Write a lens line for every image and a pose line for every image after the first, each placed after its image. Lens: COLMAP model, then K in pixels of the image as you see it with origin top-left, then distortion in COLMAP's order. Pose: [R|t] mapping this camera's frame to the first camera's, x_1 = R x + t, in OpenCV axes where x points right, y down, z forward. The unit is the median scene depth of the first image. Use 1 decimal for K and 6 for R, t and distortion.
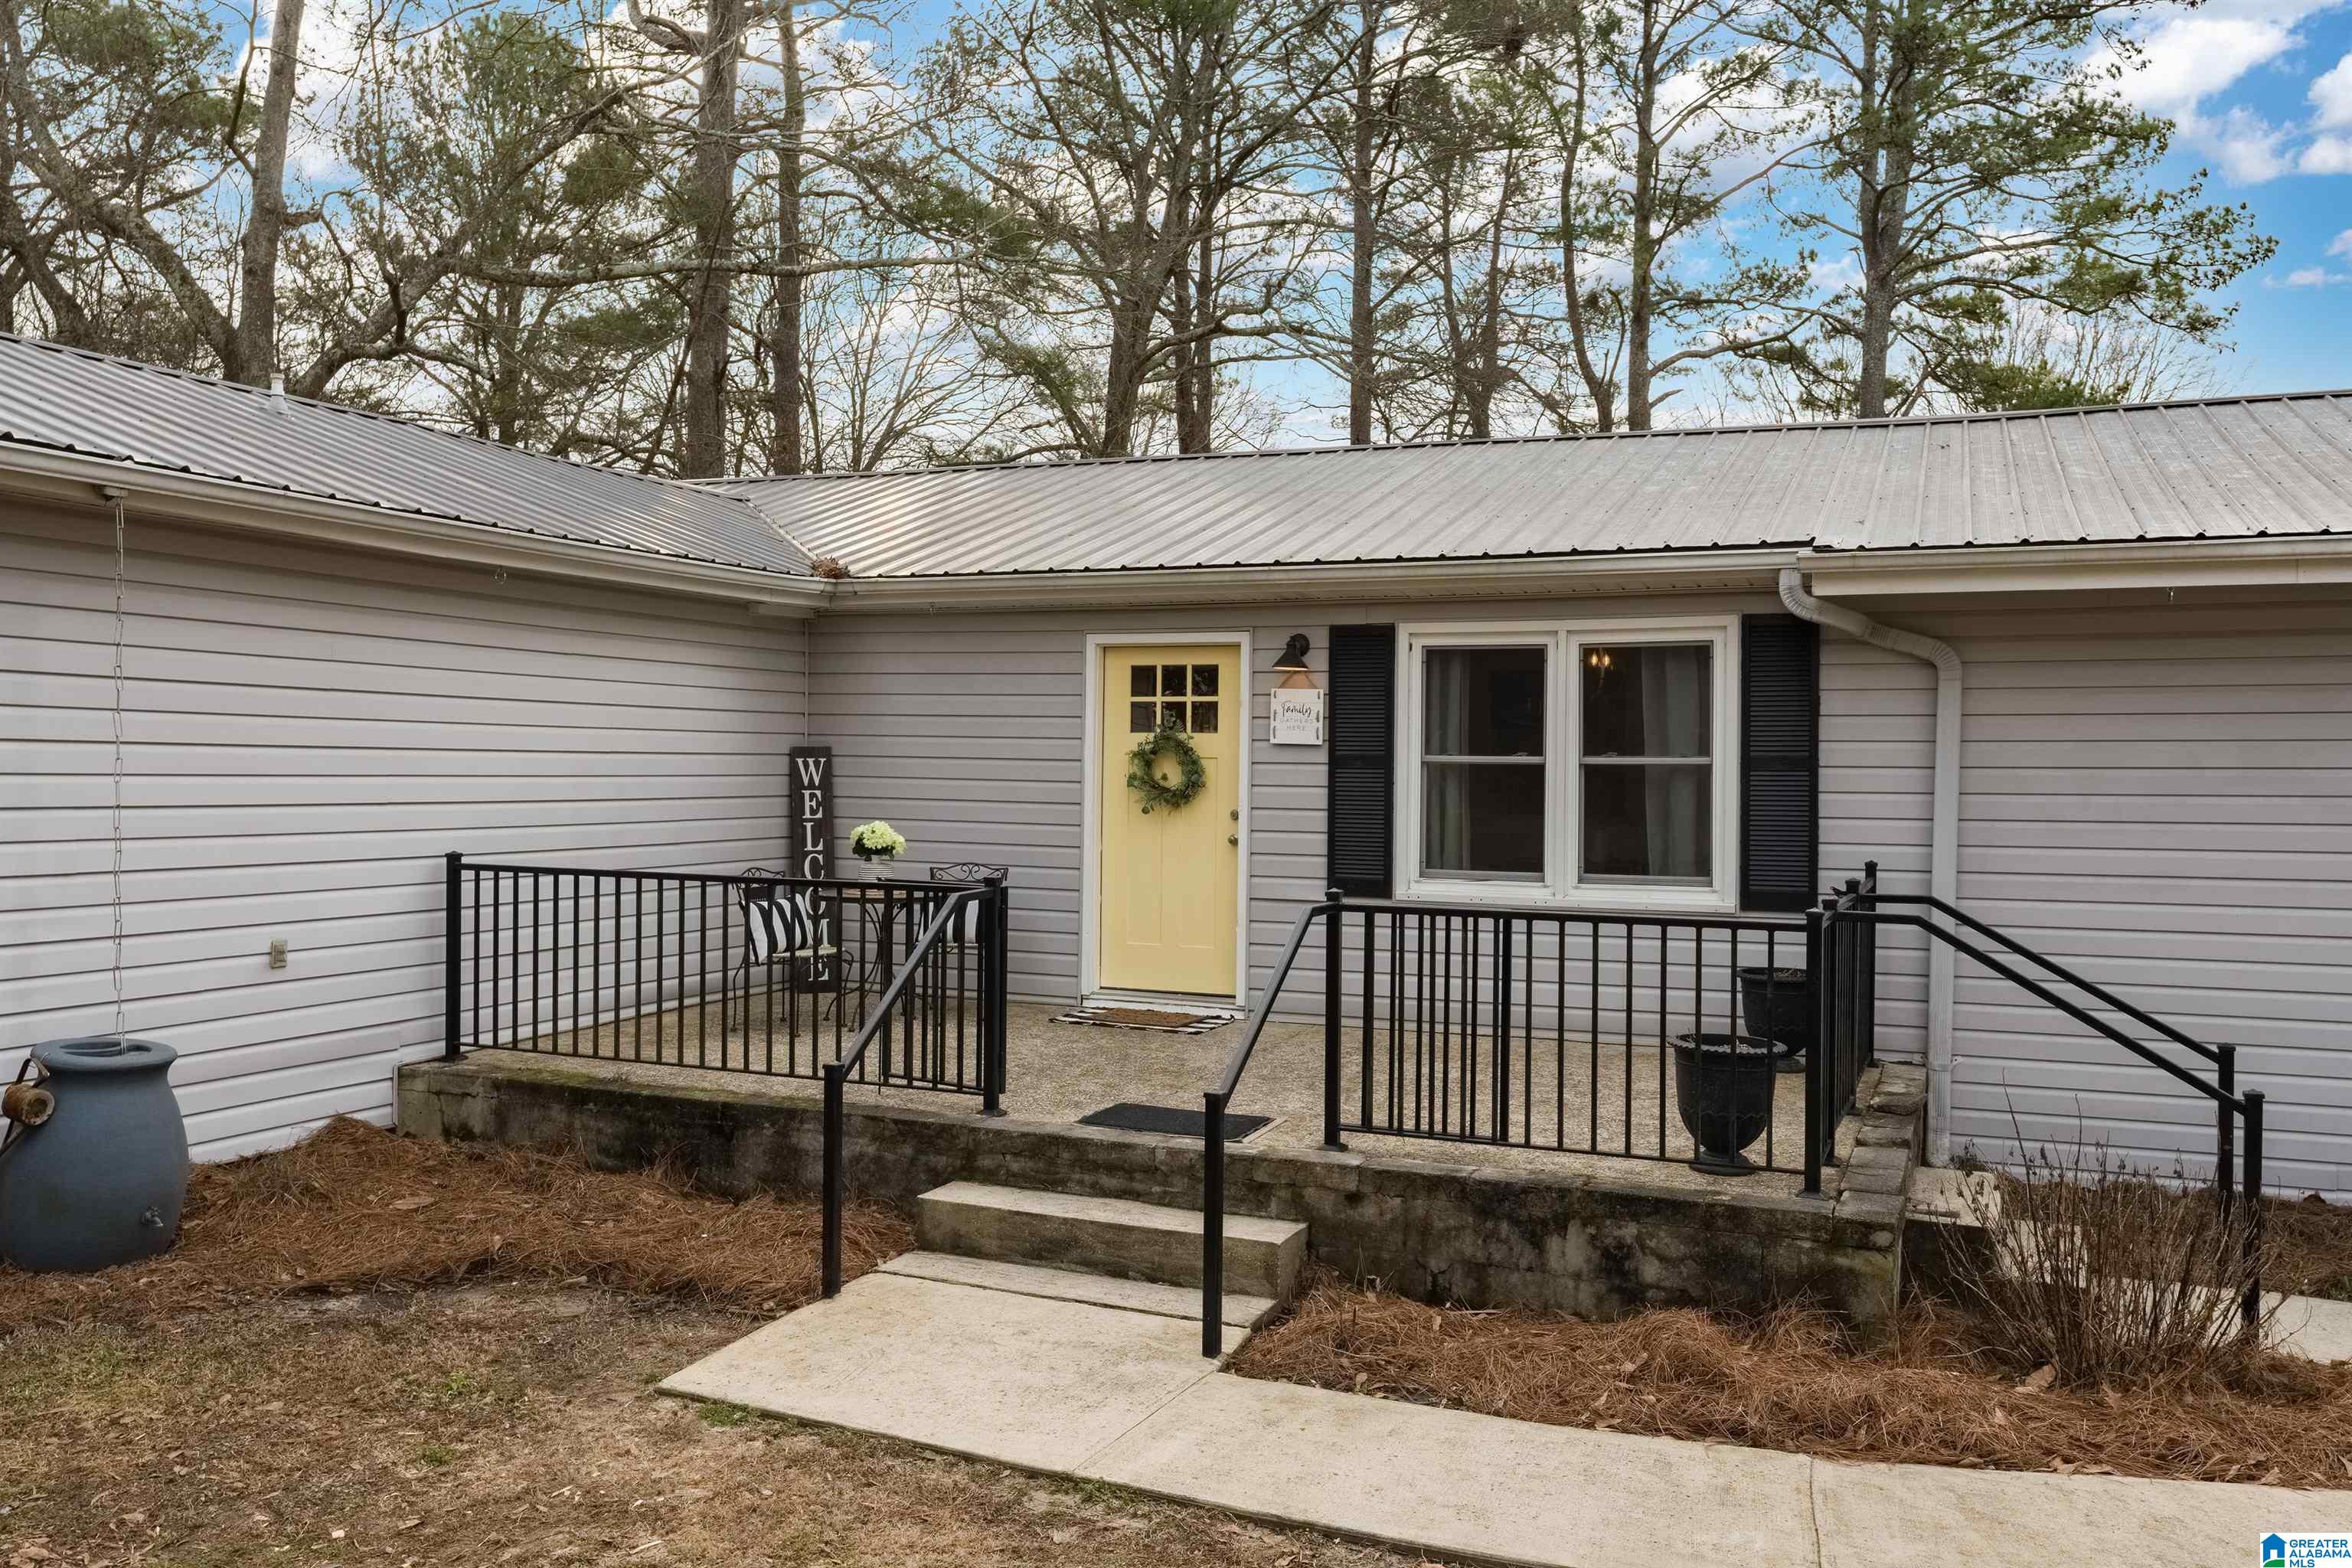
lens RADIAL K [[1834.7, 0, 1183.8], [0, 1834.7, 774.8], [0, 0, 1]] dist [-0.018324, -0.003887]
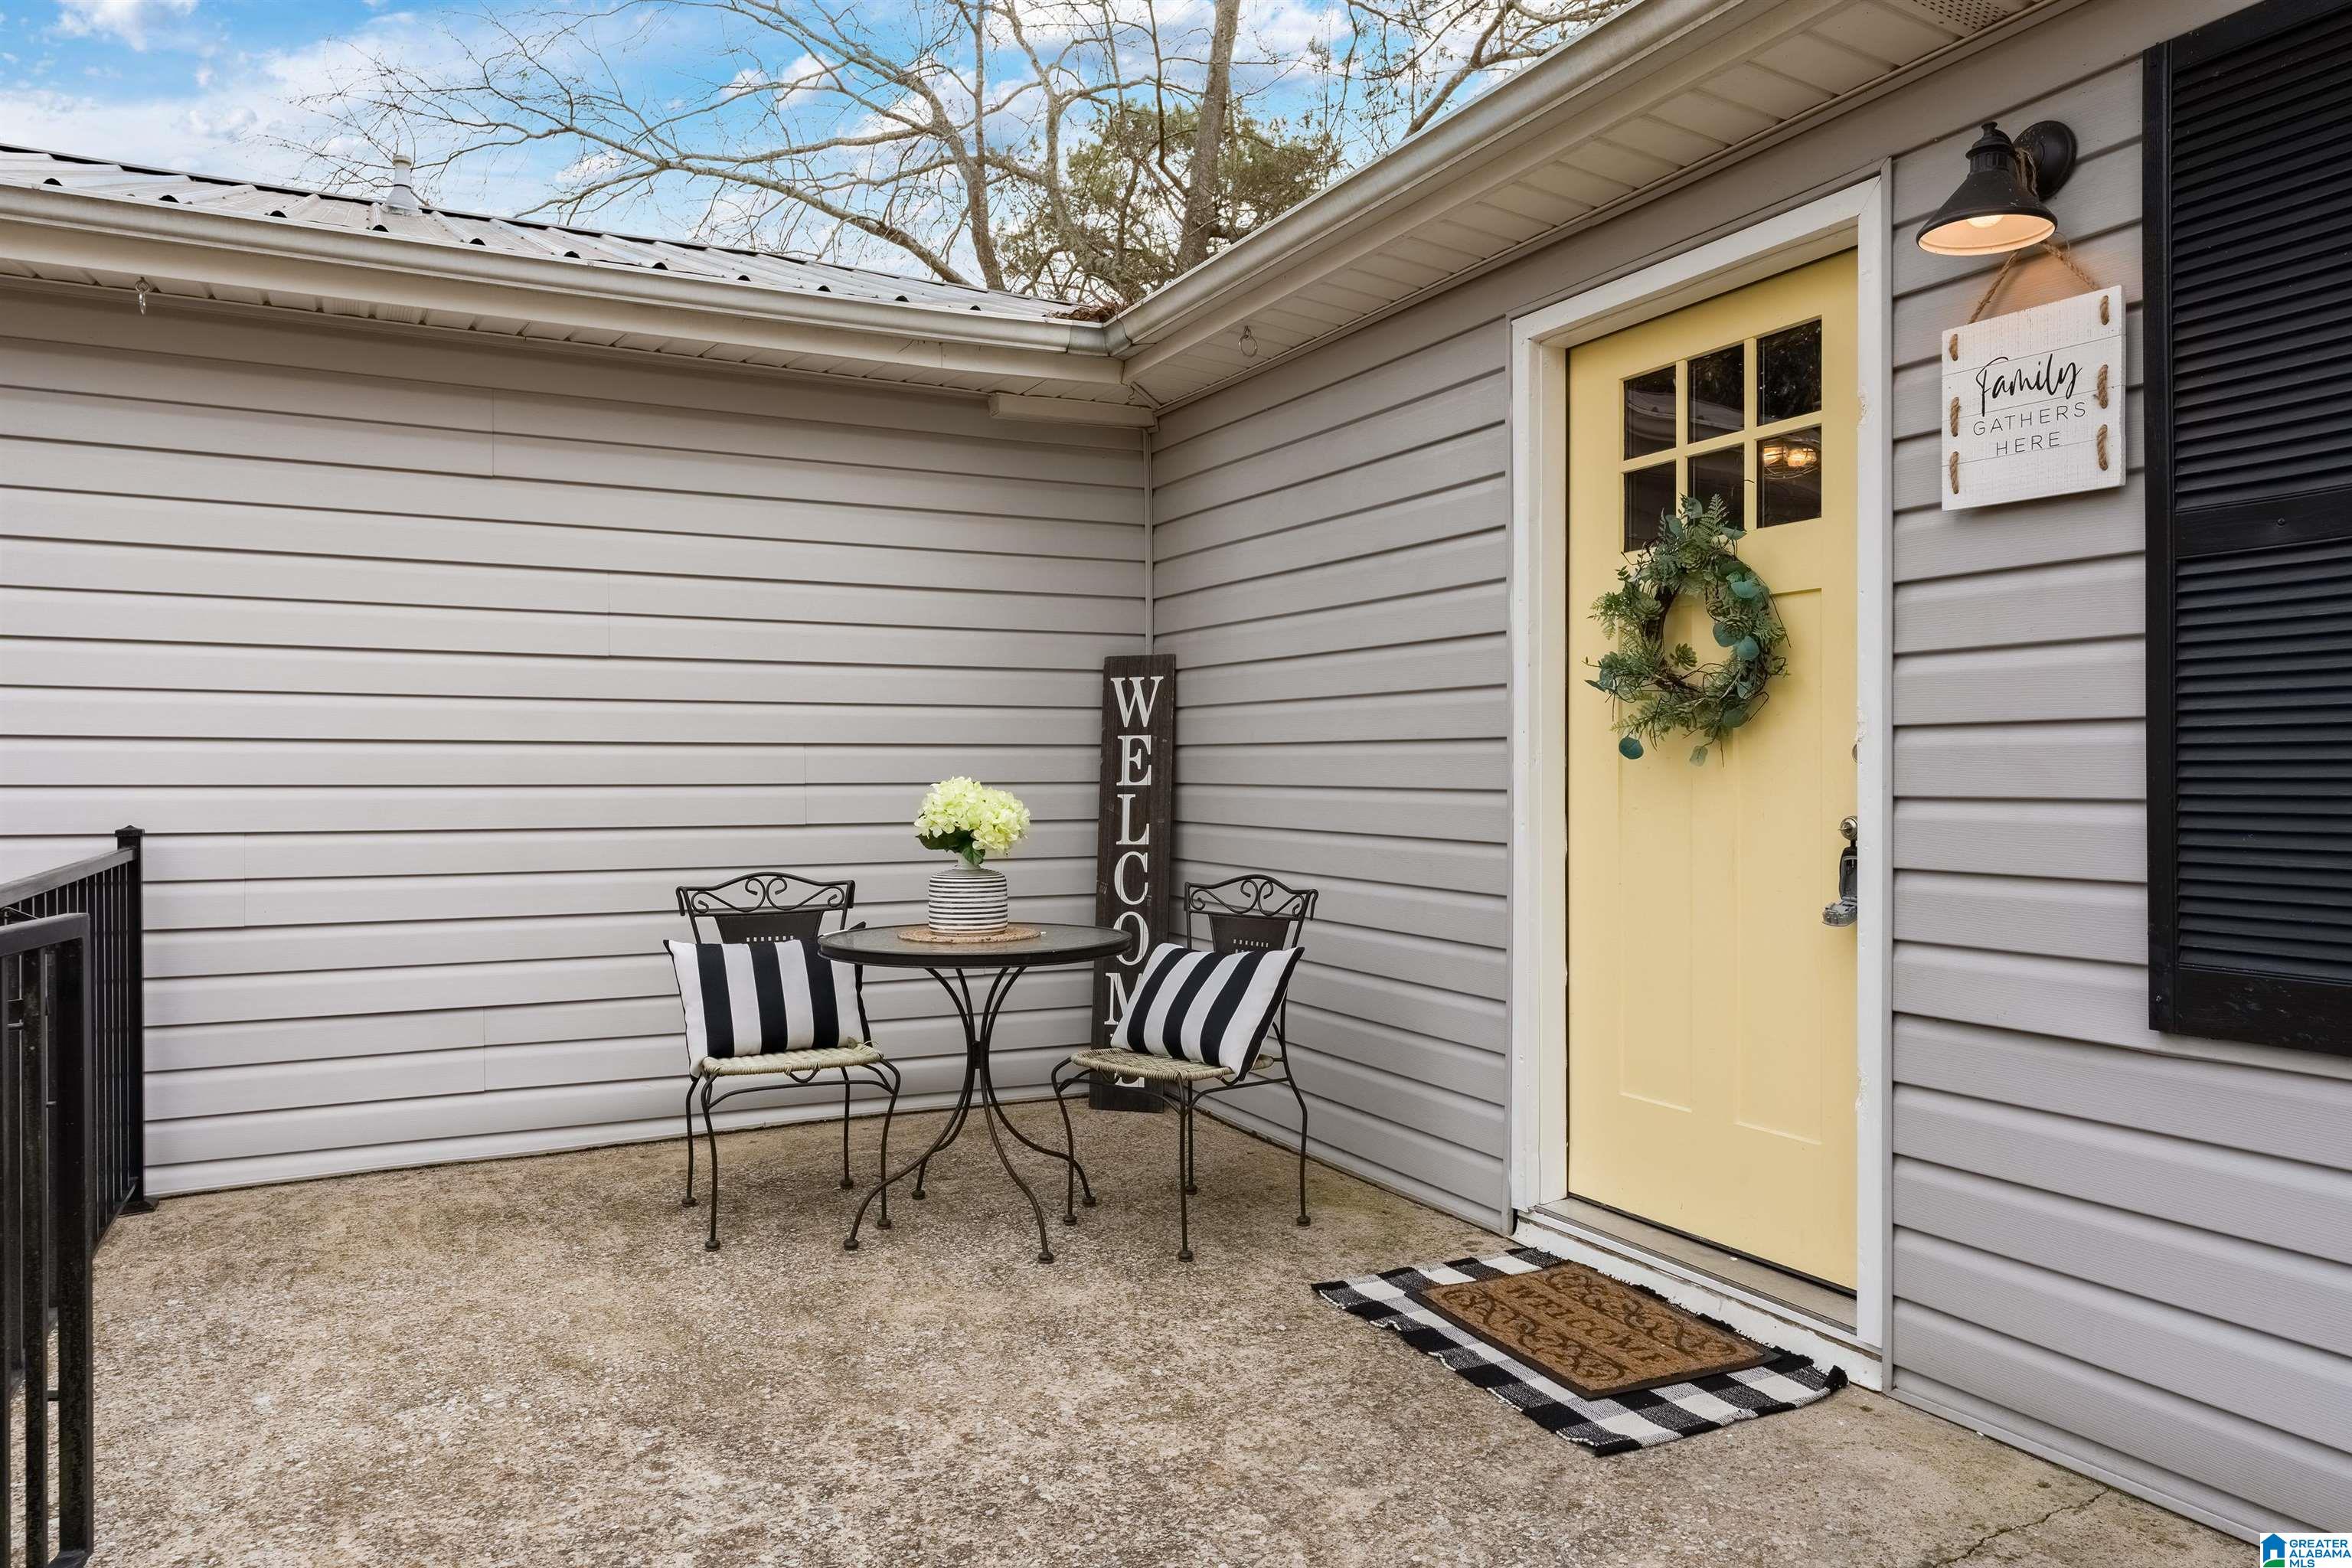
lens RADIAL K [[1577.7, 0, 1175.9], [0, 1577.7, 784.7], [0, 0, 1]] dist [0.002581, 0.000513]
pose [[0.766100, -0.010093, -0.642642, 0.114777], [0.007893, 0.999949, -0.006296, 0.028194], [0.642673, -0.000249, 0.766141, 0.694195]]
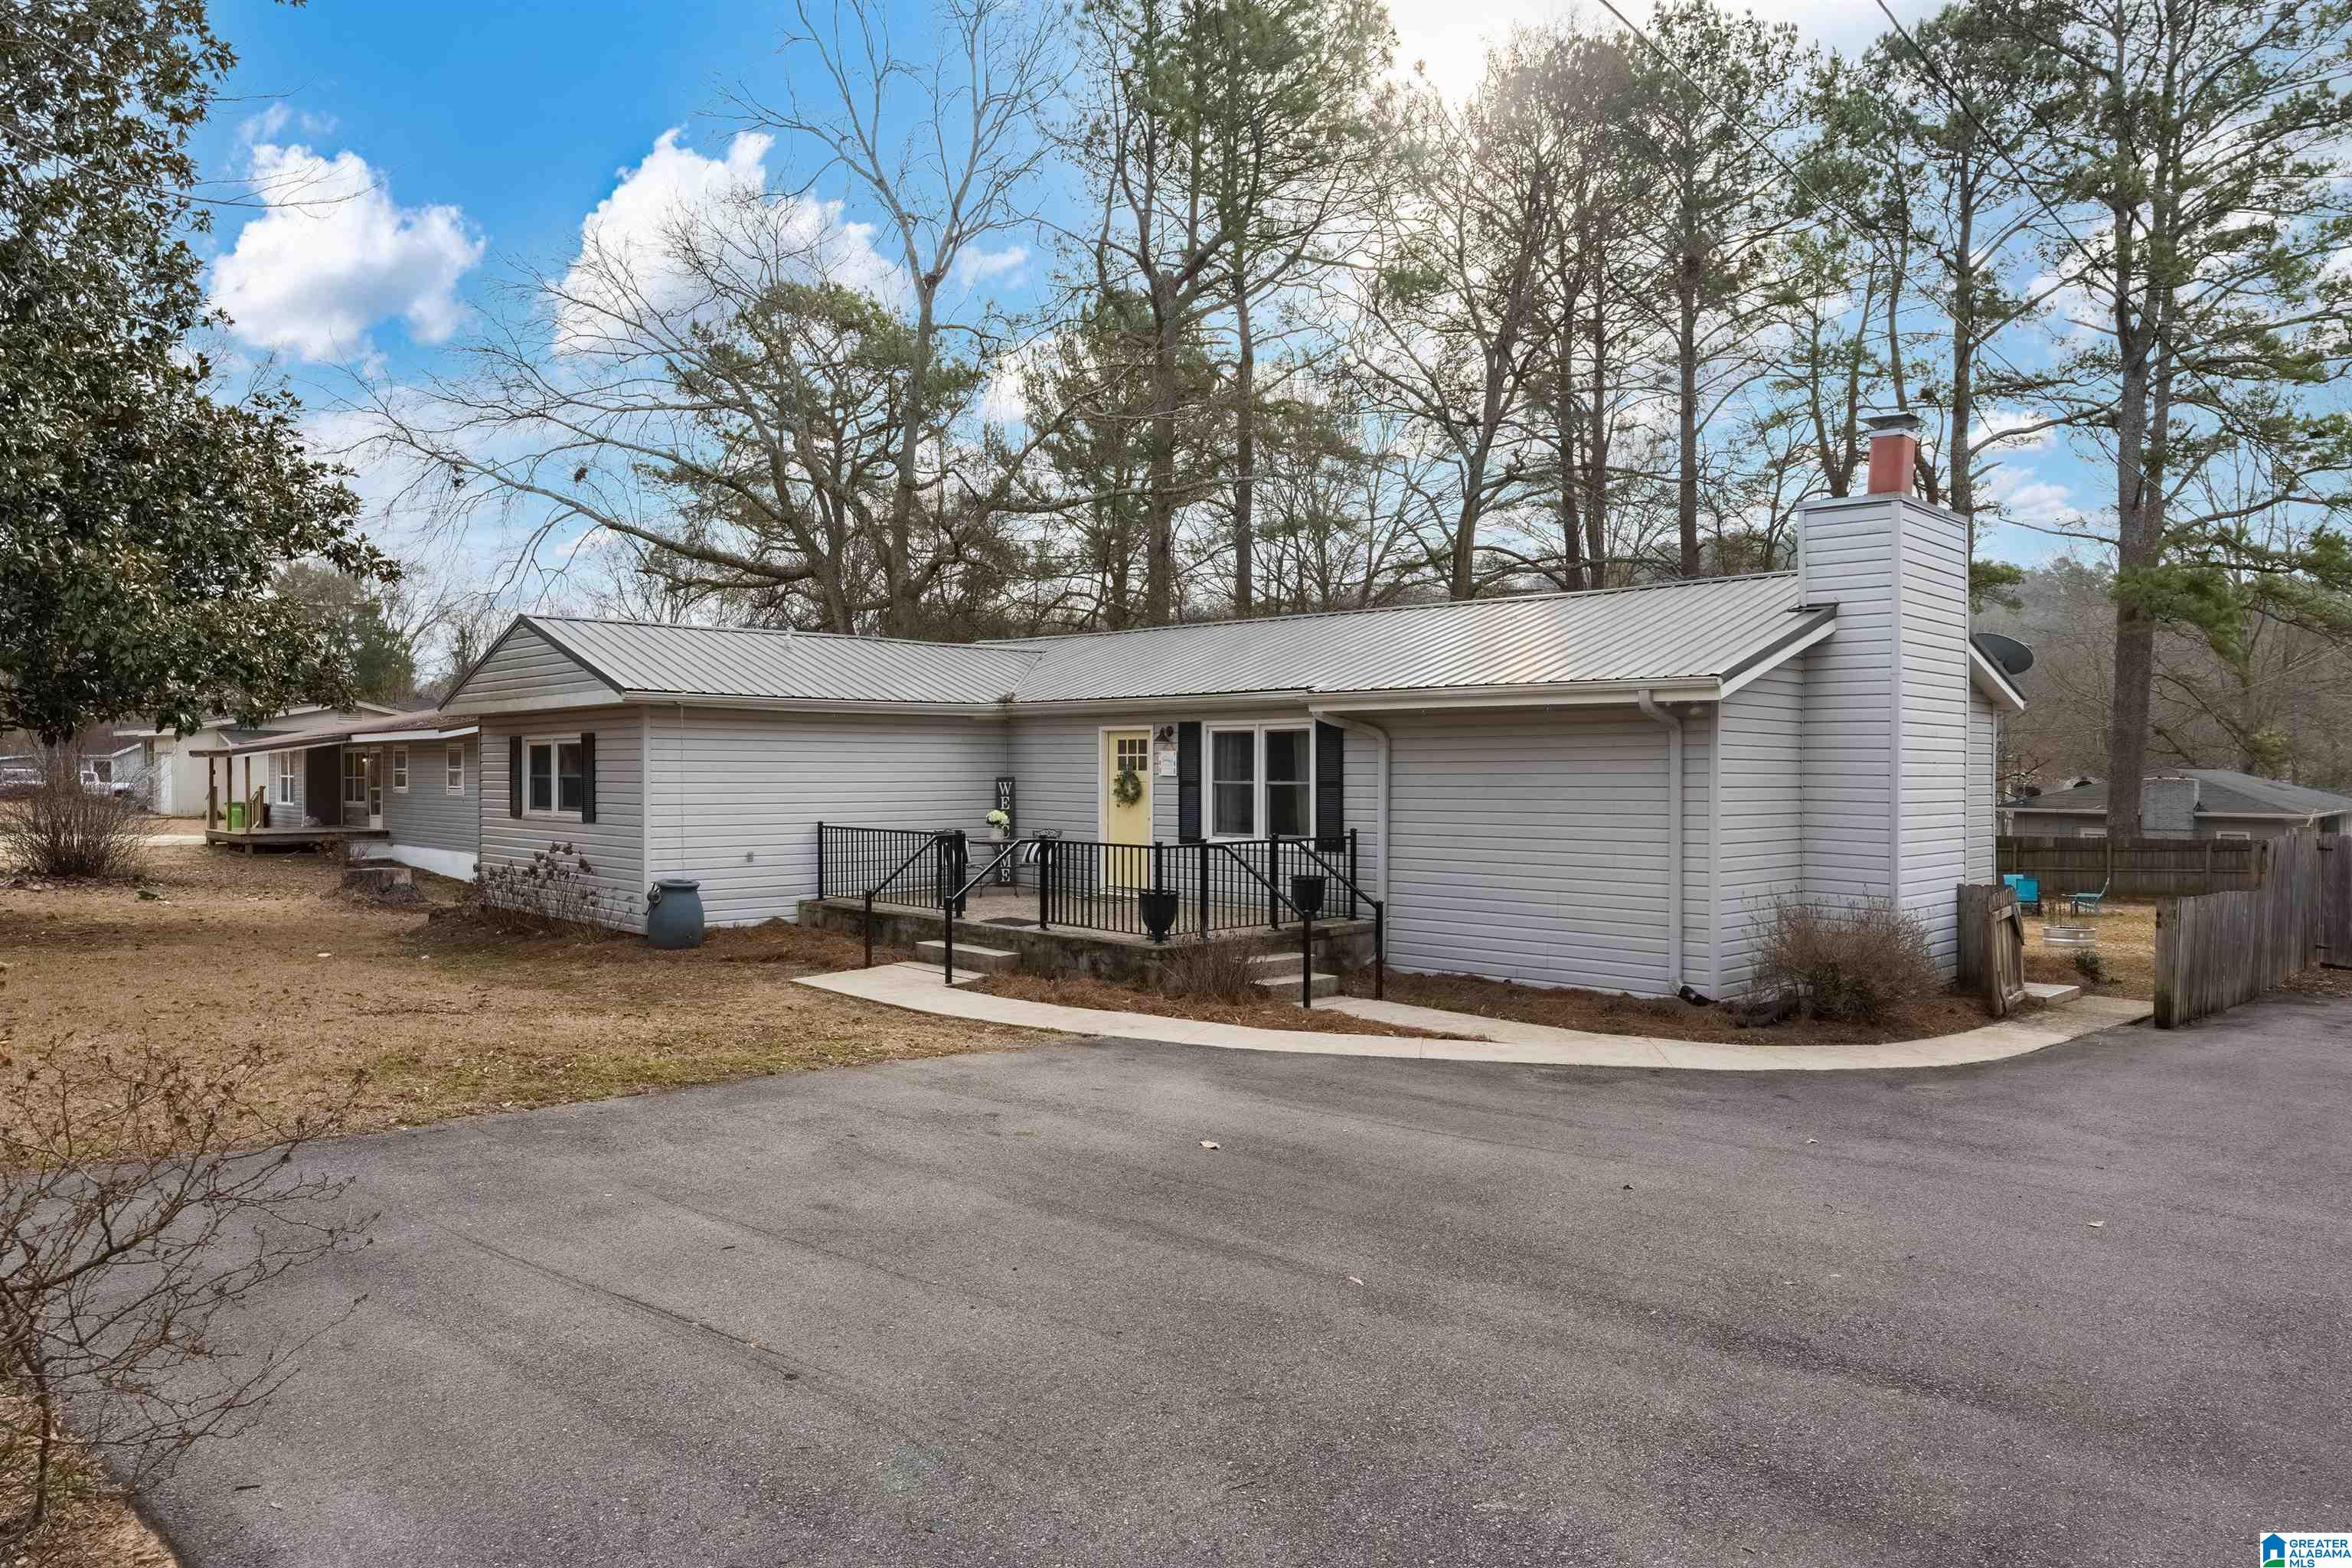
lens RADIAL K [[1480.8, 0, 1171.8], [0, 1480.8, 793.2], [0, 0, 1]] dist [-0.007558, -0.000841]
pose [[0.919643, -0.002240, -0.392748, 0.742299], [0.005835, 0.999951, 0.007960, -0.009388], [0.392711, -0.009612, 0.919612, -0.622102]]
